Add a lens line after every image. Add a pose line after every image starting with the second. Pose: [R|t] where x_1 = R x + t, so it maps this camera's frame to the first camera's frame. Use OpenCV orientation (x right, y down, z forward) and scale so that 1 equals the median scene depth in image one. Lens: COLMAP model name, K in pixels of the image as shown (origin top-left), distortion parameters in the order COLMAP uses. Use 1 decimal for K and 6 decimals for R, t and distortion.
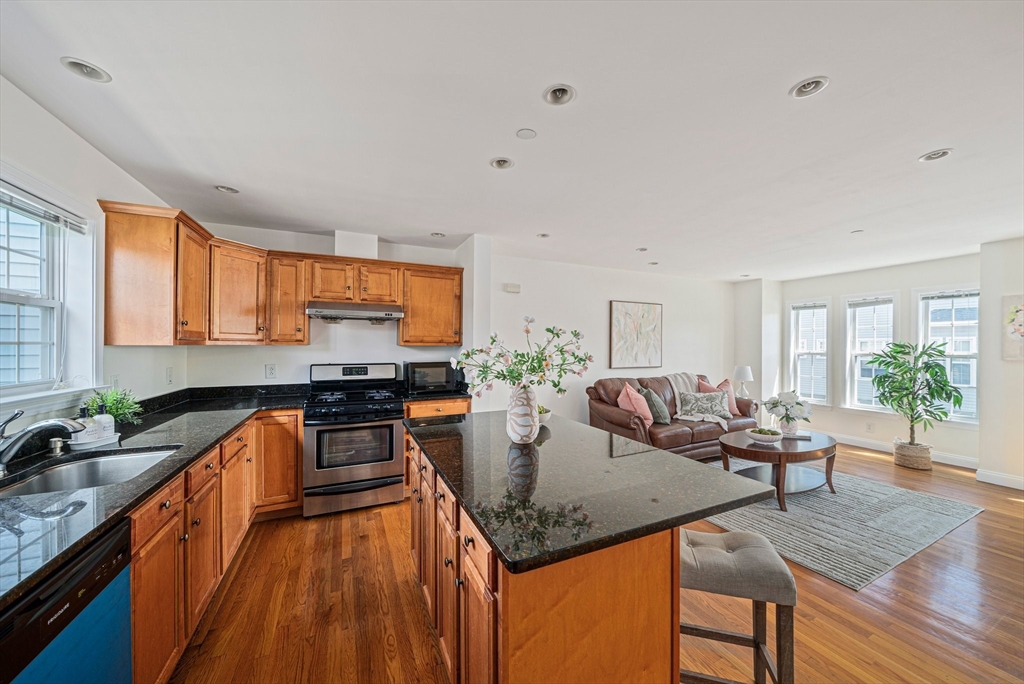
lens RADIAL K [[360.6, 0, 511.5], [0, 360.6, 345.8], [0, 0, 1]] dist [-0.001369, -0.000211]
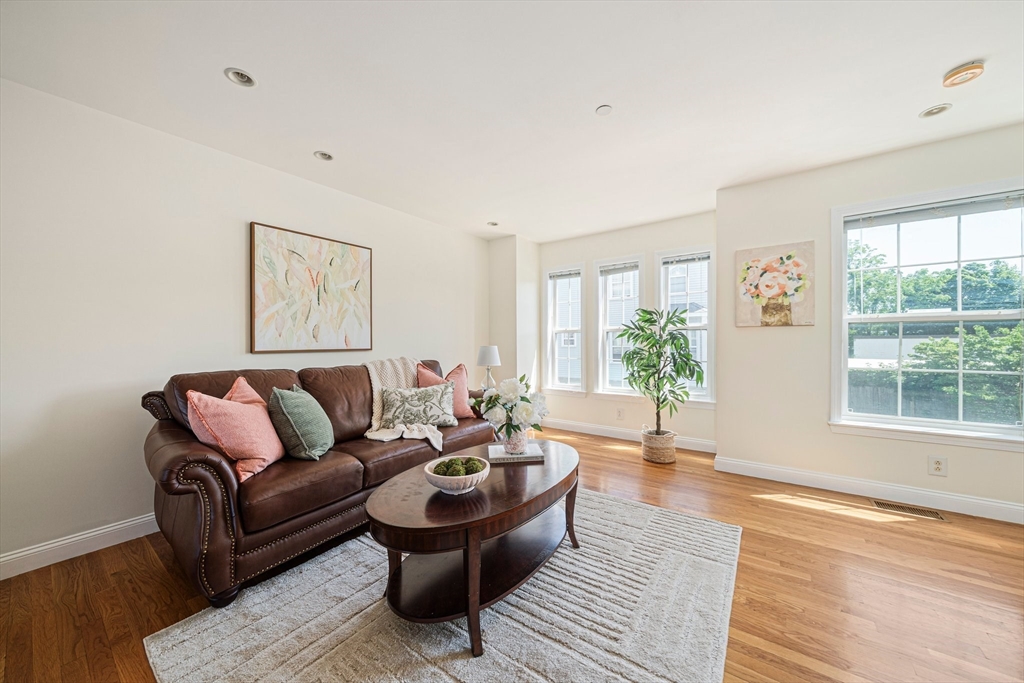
lens RADIAL K [[360.6, 0, 511.5], [0, 360.6, 345.3], [0, 0, 1]] dist [-0.001369, -0.000211]
pose [[0.879612, -0.013662, 0.475495, 0.429416], [0.010083, 0.999898, 0.010078, 0.060817], [-0.475585, -0.004070, 0.879661, 0.436813]]
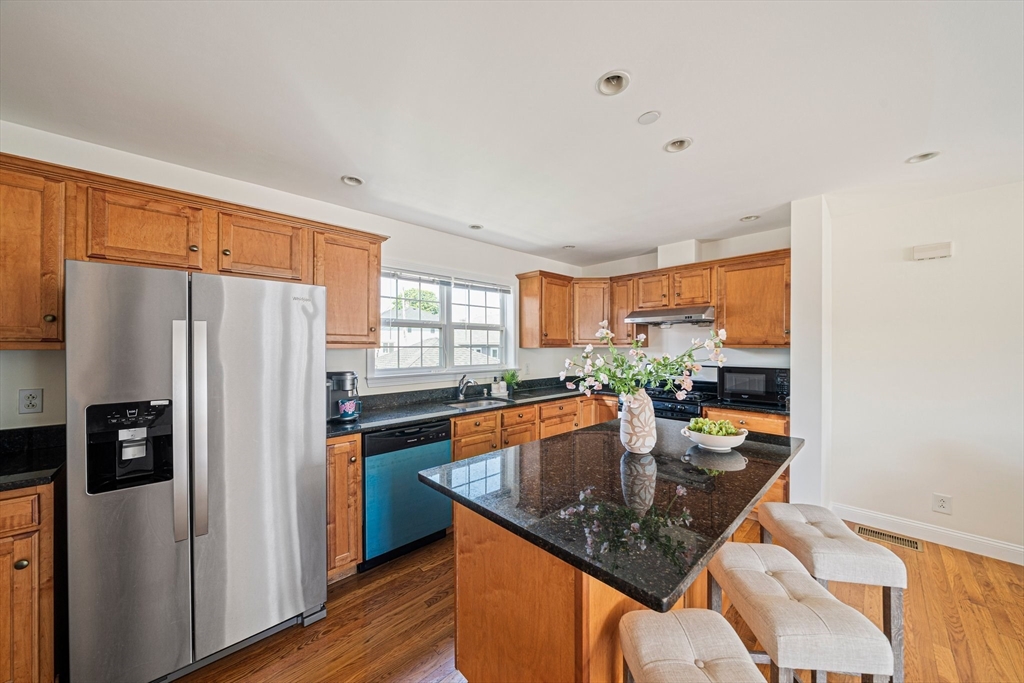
lens RADIAL K [[355.5, 0, 515.4], [0, 355.5, 345.6], [0, 0, 1]] dist [-0.001017, -0.000096]
pose [[0.325550, -0.004402, -0.945515, 0.349424], [-0.000713, 0.999988, -0.004901, -0.001589], [0.945525, 0.002270, 0.325542, 0.172116]]
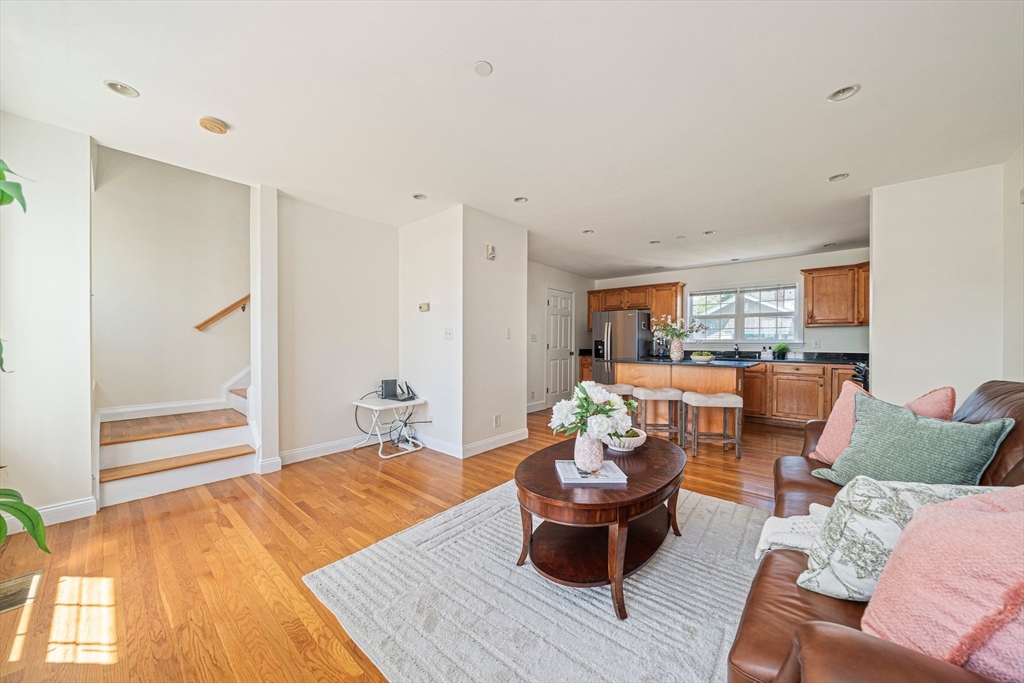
lens RADIAL K [[345.6, 0, 512.0], [0, 345.6, 341.5], [0, 0, 1]] dist [0.000136, -0.000014]
pose [[-0.905382, -0.010829, -0.424460, 0.926483], [-0.011207, 0.999936, -0.001604, 0.062920], [0.424450, 0.003305, -0.905445, 1.182480]]
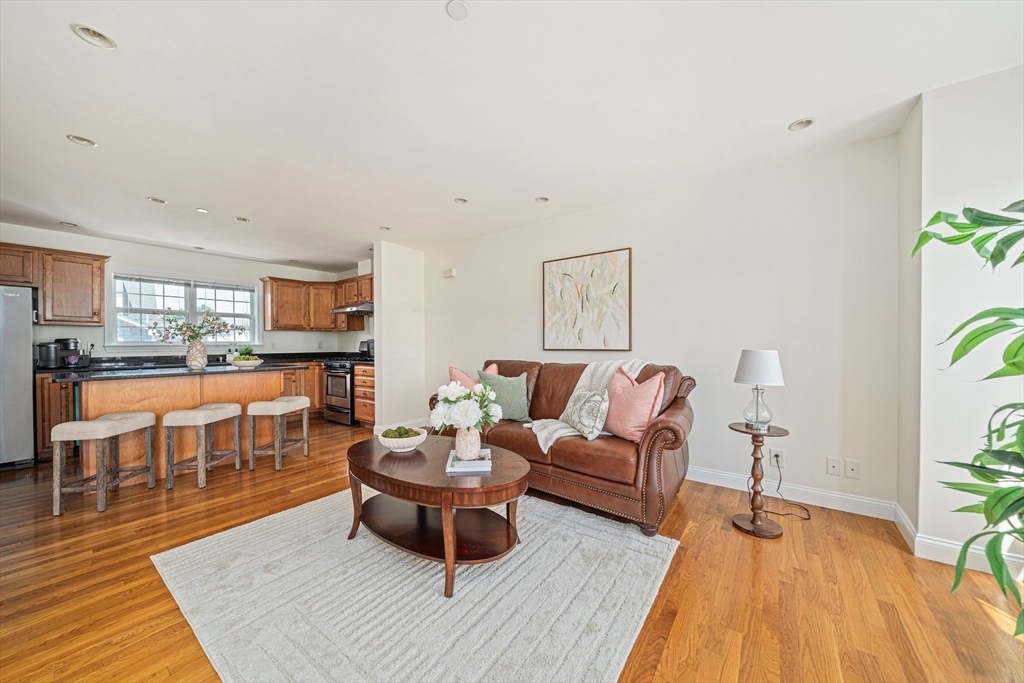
lens RADIAL K [[361.0, 0, 512.0], [0, 361.0, 341.5], [0, 0, 1]] dist [-0.008586, -0.000057]
pose [[0.469241, -0.013198, -0.882972, 1.110429], [0.005008, 0.999912, -0.012285, 0.063705], [0.883056, 0.001343, 0.469266, 0.694164]]
